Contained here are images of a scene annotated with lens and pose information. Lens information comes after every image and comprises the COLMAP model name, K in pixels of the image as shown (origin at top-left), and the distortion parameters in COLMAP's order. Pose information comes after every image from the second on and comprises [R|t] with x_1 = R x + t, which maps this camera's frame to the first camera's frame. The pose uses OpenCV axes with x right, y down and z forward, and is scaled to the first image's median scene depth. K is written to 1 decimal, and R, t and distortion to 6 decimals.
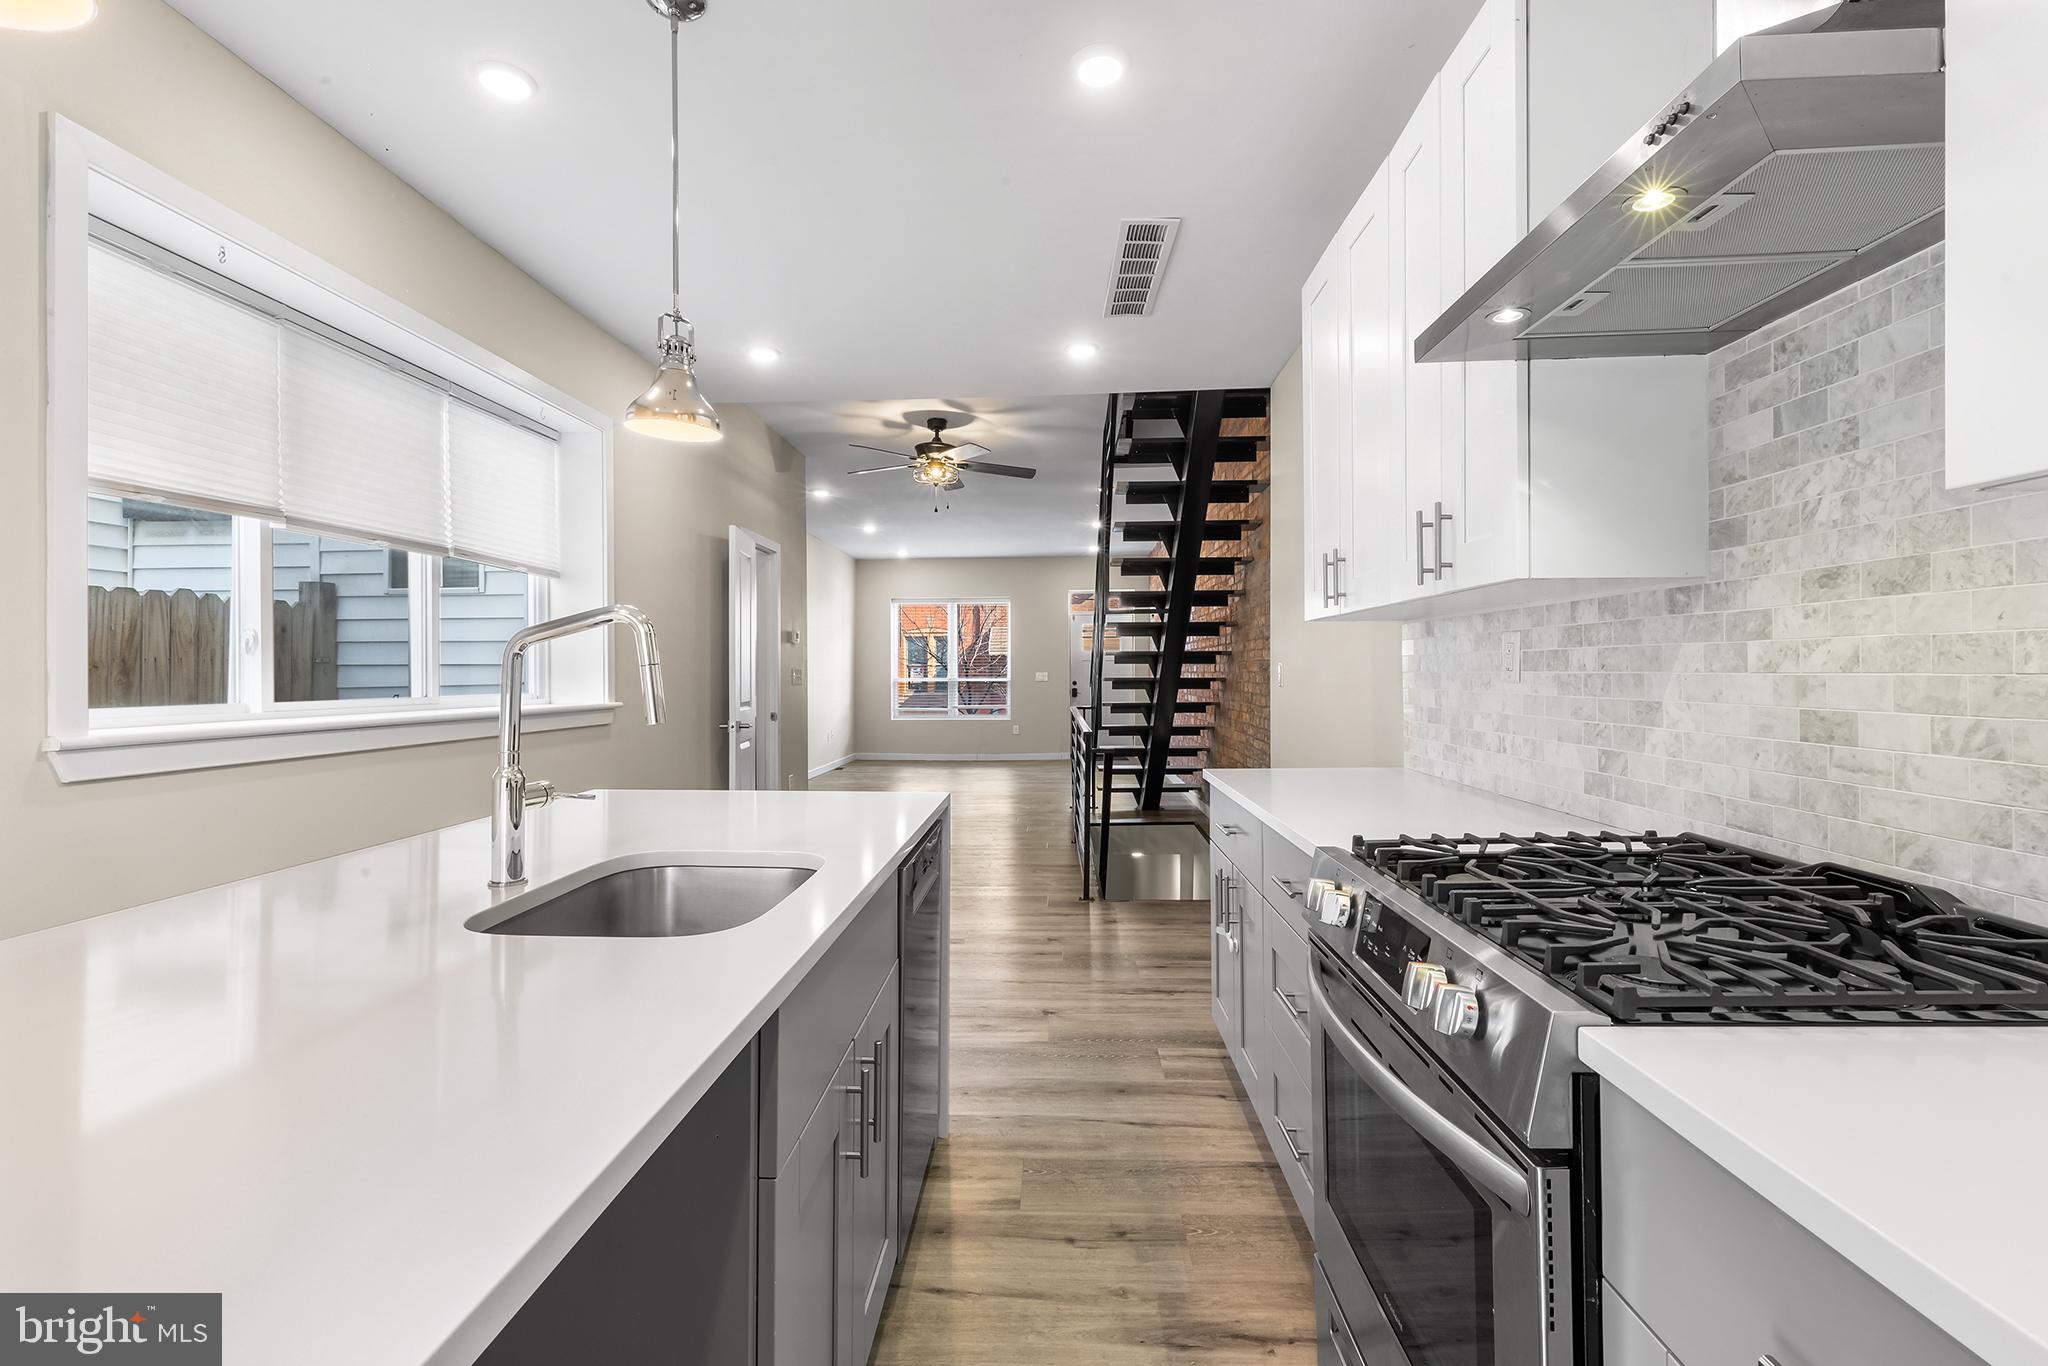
lens RADIAL K [[923.9, 0, 1026.9], [0, 923.9, 673.2], [0, 0, 1]] dist [0.000842, 0.000085]
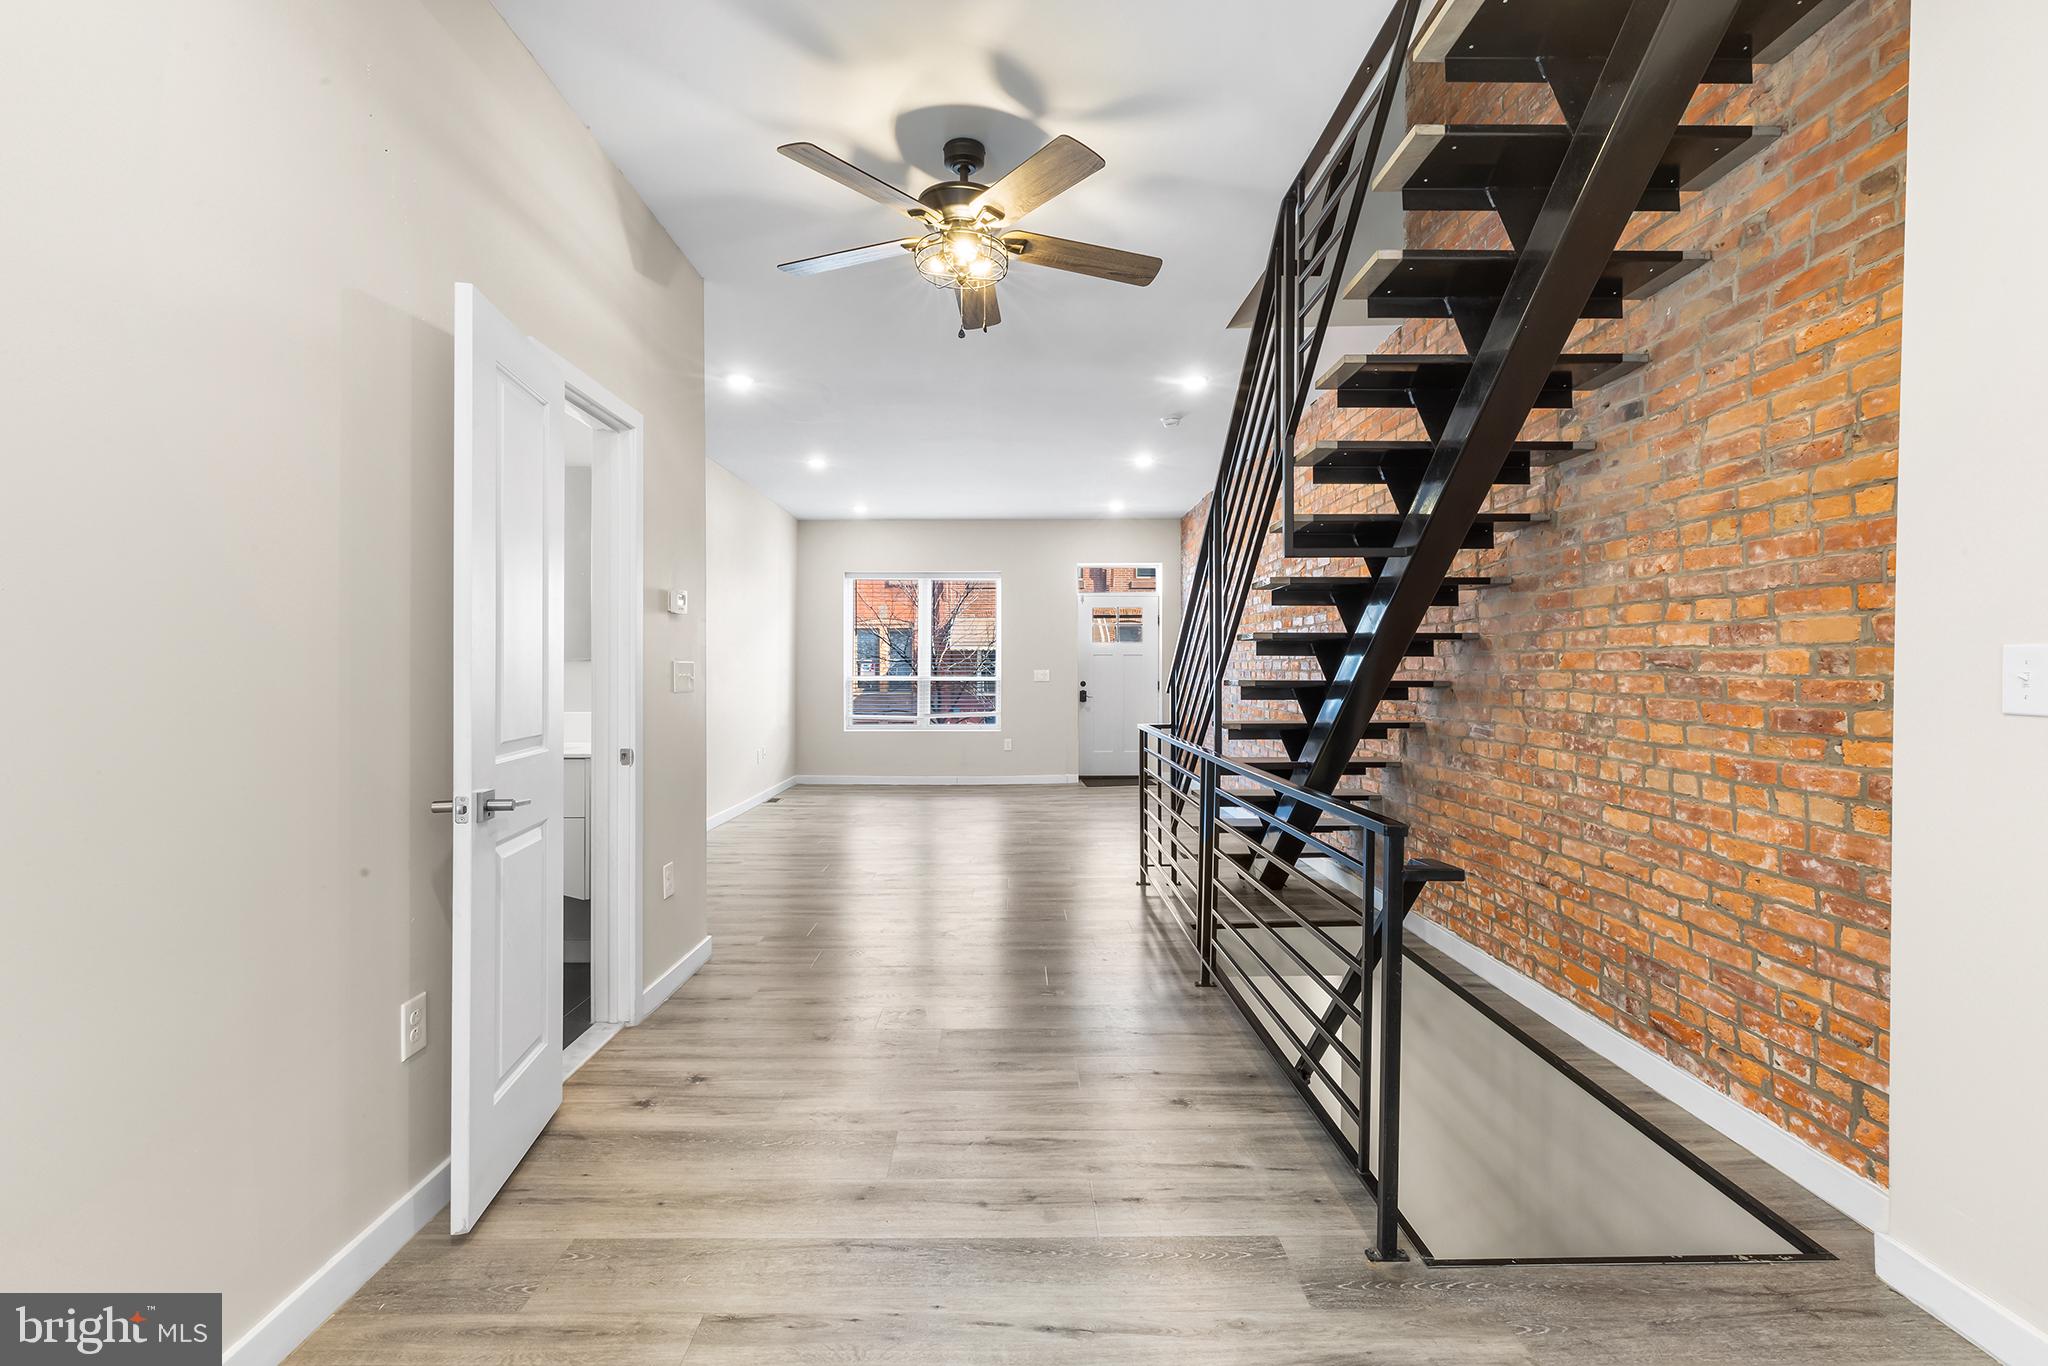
lens RADIAL K [[923.9, 0, 1026.9], [0, 923.9, 673.2], [0, 0, 1]] dist [0.000842, 0.000085]
pose [[0.998280, 0.002360, 0.058581, -0.068773], [-0.002514, 0.999994, 0.002560, -0.000216], [-0.058575, -0.002703, 0.998279, 0.385730]]
